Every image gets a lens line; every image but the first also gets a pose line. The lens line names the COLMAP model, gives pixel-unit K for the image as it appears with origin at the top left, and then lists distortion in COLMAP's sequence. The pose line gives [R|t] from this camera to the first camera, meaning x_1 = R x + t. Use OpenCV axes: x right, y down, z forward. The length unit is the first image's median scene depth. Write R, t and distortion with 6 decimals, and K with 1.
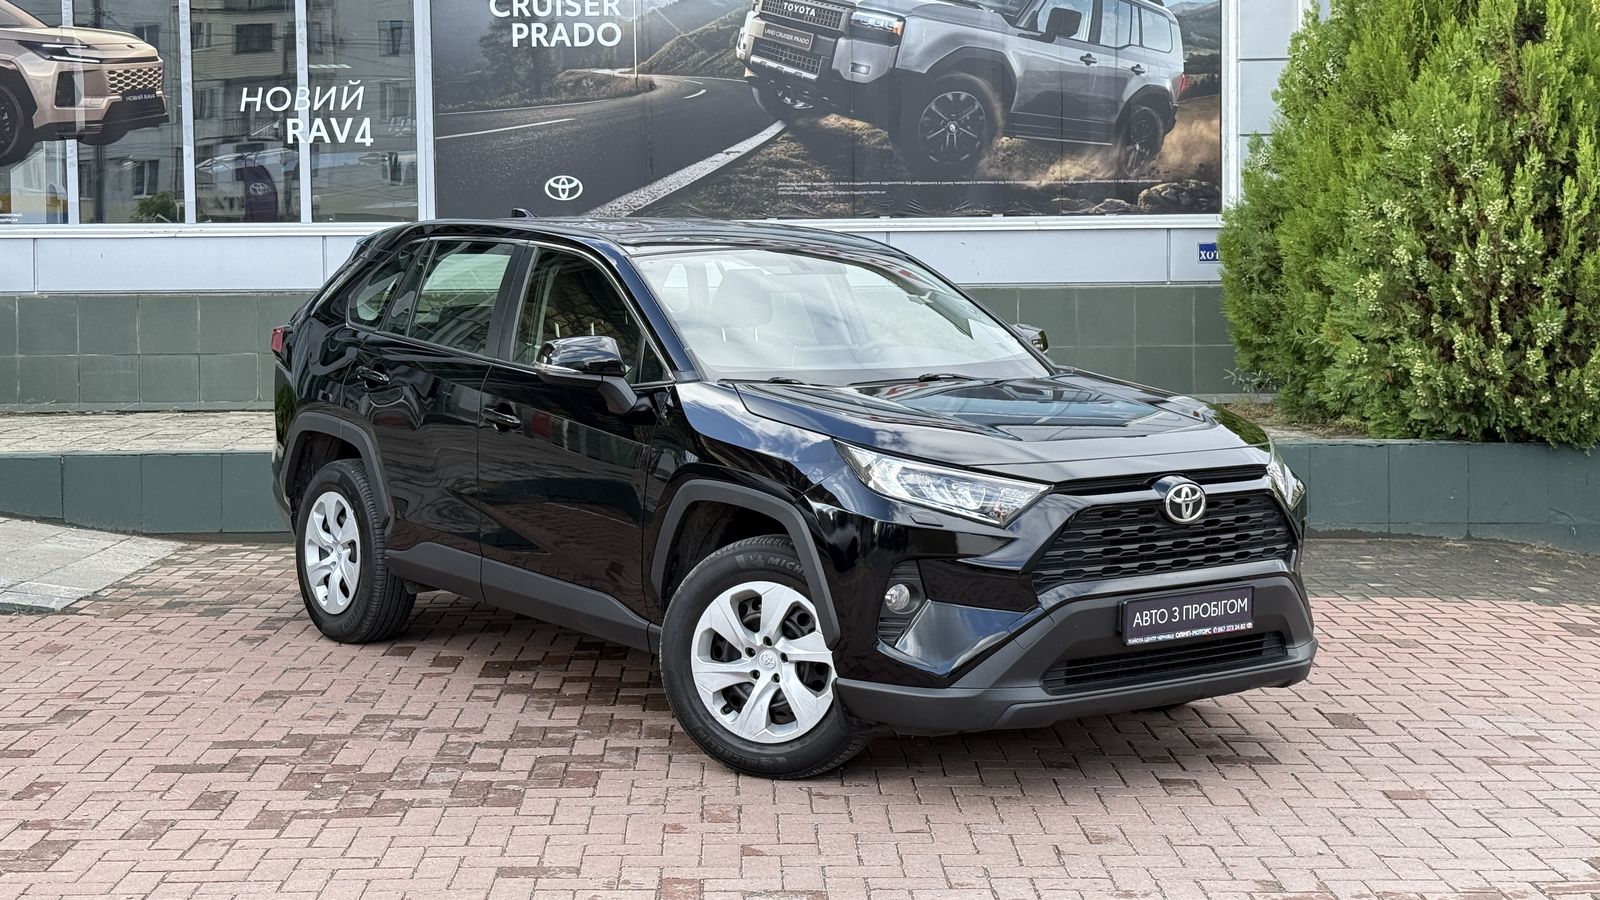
lens RADIAL K [[2602.2, 0, 785.4], [0, 2602.2, 342.0], [0, 0, 1]] dist [0.181682, -0.241684]
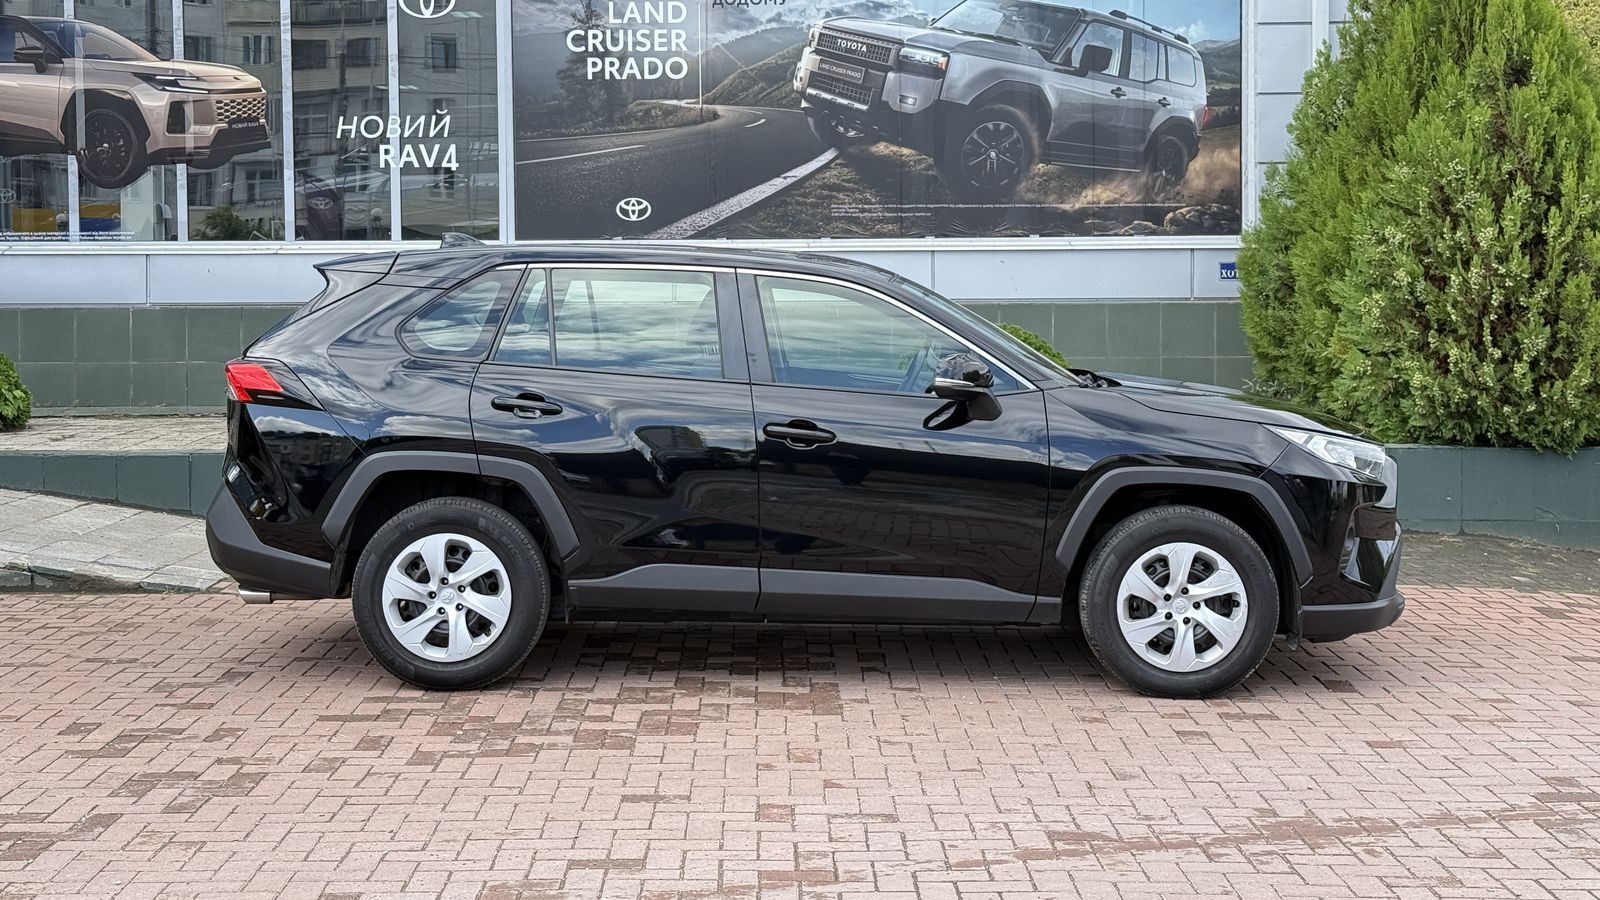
lens RADIAL K [[2688.8, 0, 802.6], [0, 2688.8, 314.7], [0, 0, 1]] dist [0.197792, -0.276981]
pose [[0.999991, 0.003703, -0.001857, -0.014056], [-0.003724, 0.999925, -0.011636, -0.002787], [0.001814, 0.011643, 0.999931, -0.131292]]
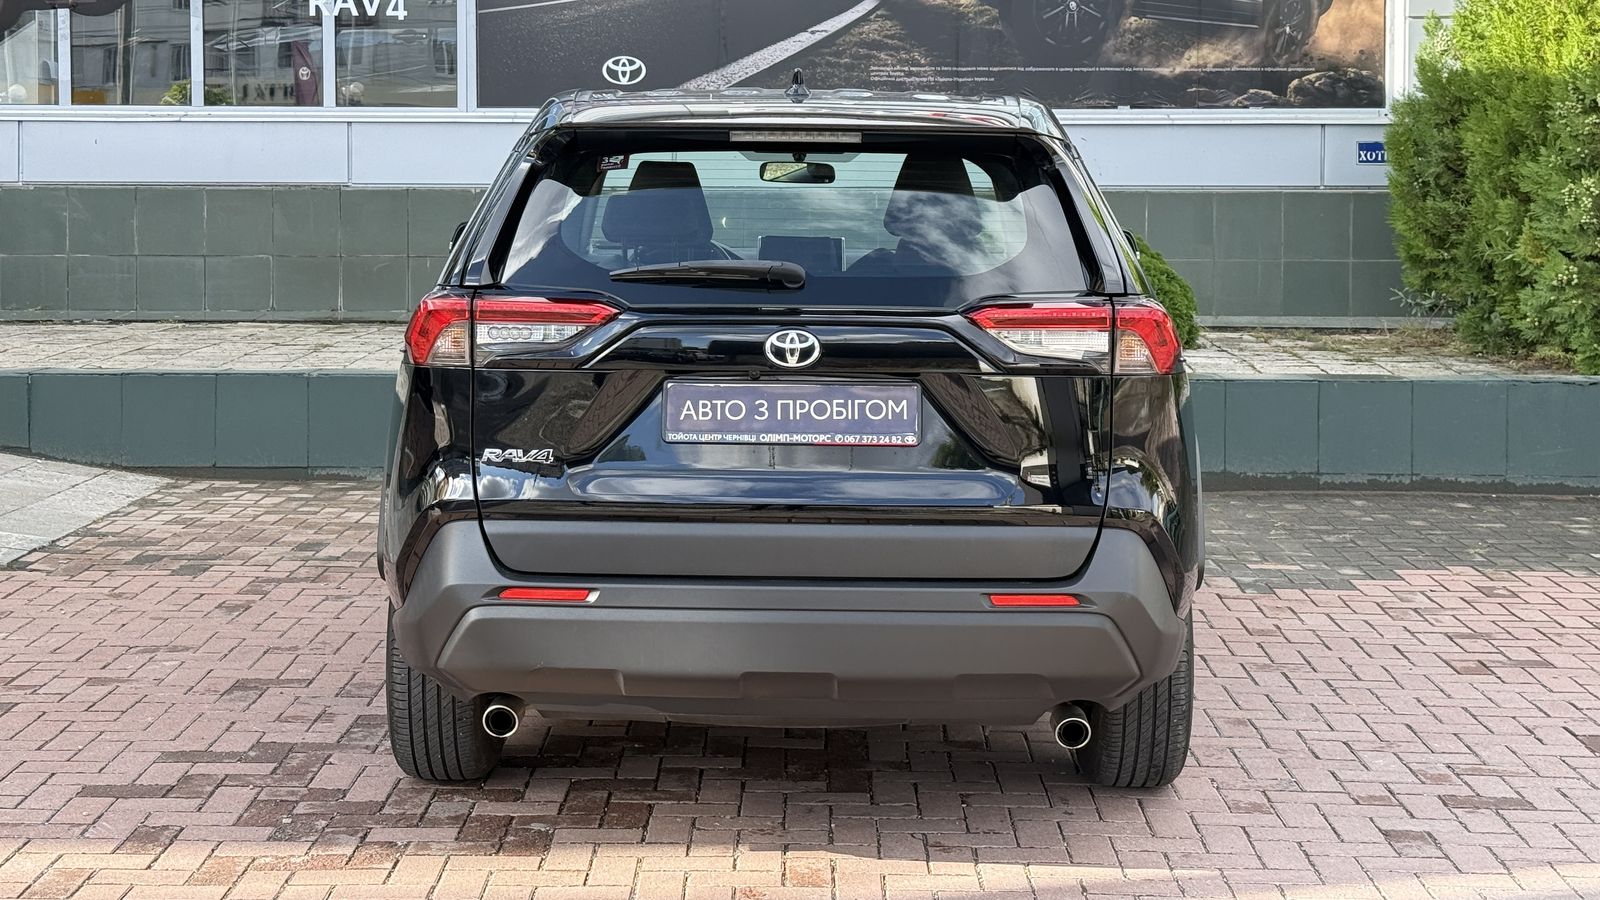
lens RADIAL K [[2633.6, 0, 797.3], [0, 2633.6, 238.2], [0, 0, 1]] dist [0.180739, -0.290998]
pose [[0.999680, 0.012505, -0.021973, -0.007998], [-0.012588, 0.999914, -0.003638, -0.000578], [0.021925, 0.003914, 0.999752, 0.134408]]
